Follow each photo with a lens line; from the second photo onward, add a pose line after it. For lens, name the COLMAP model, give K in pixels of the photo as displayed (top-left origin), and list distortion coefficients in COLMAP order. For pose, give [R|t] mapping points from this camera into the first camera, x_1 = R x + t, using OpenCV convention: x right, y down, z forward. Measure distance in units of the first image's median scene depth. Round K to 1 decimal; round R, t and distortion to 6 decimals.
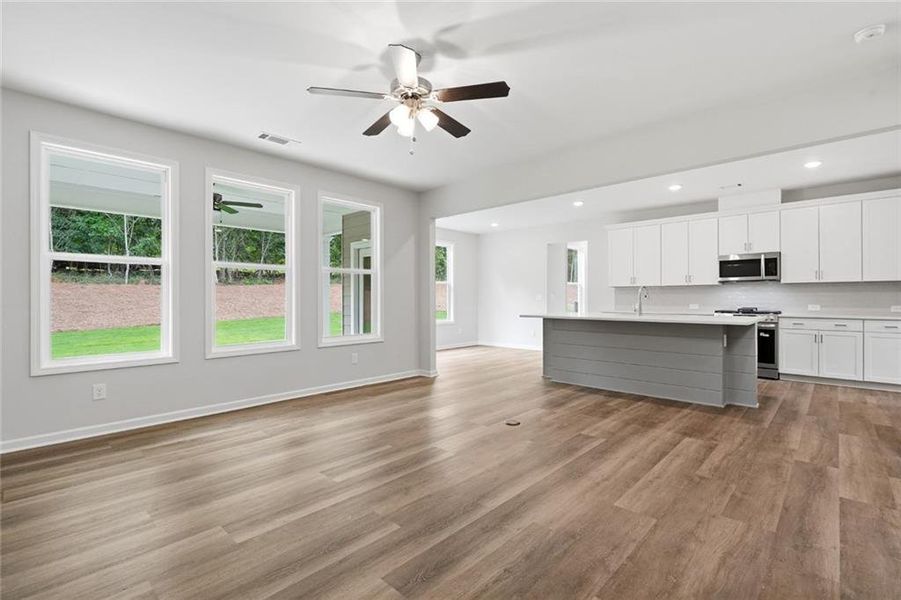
lens RADIAL K [[413.0, 0, 444.7], [0, 413.0, 298.7], [0, 0, 1]] dist [-0.000195, 0.000406]
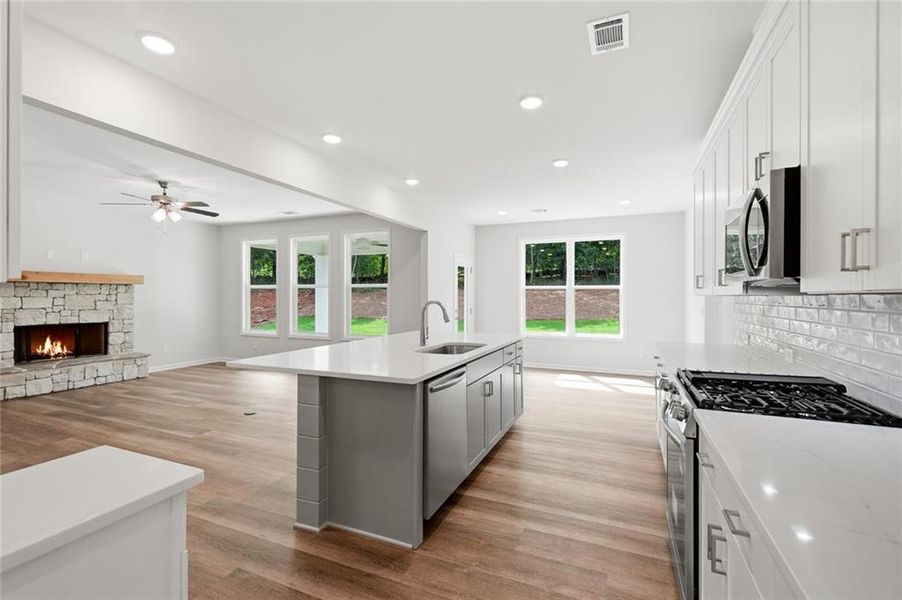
lens RADIAL K [[412.2, 0, 446.4], [0, 412.2, 298.7], [0, 0, 1]] dist [0.000441, 0.000064]
pose [[0.338362, 0.011227, -0.940949, 2.019760], [-0.005032, 0.999936, 0.010122, -0.075372], [0.941003, 0.001310, 0.338397, 1.507975]]
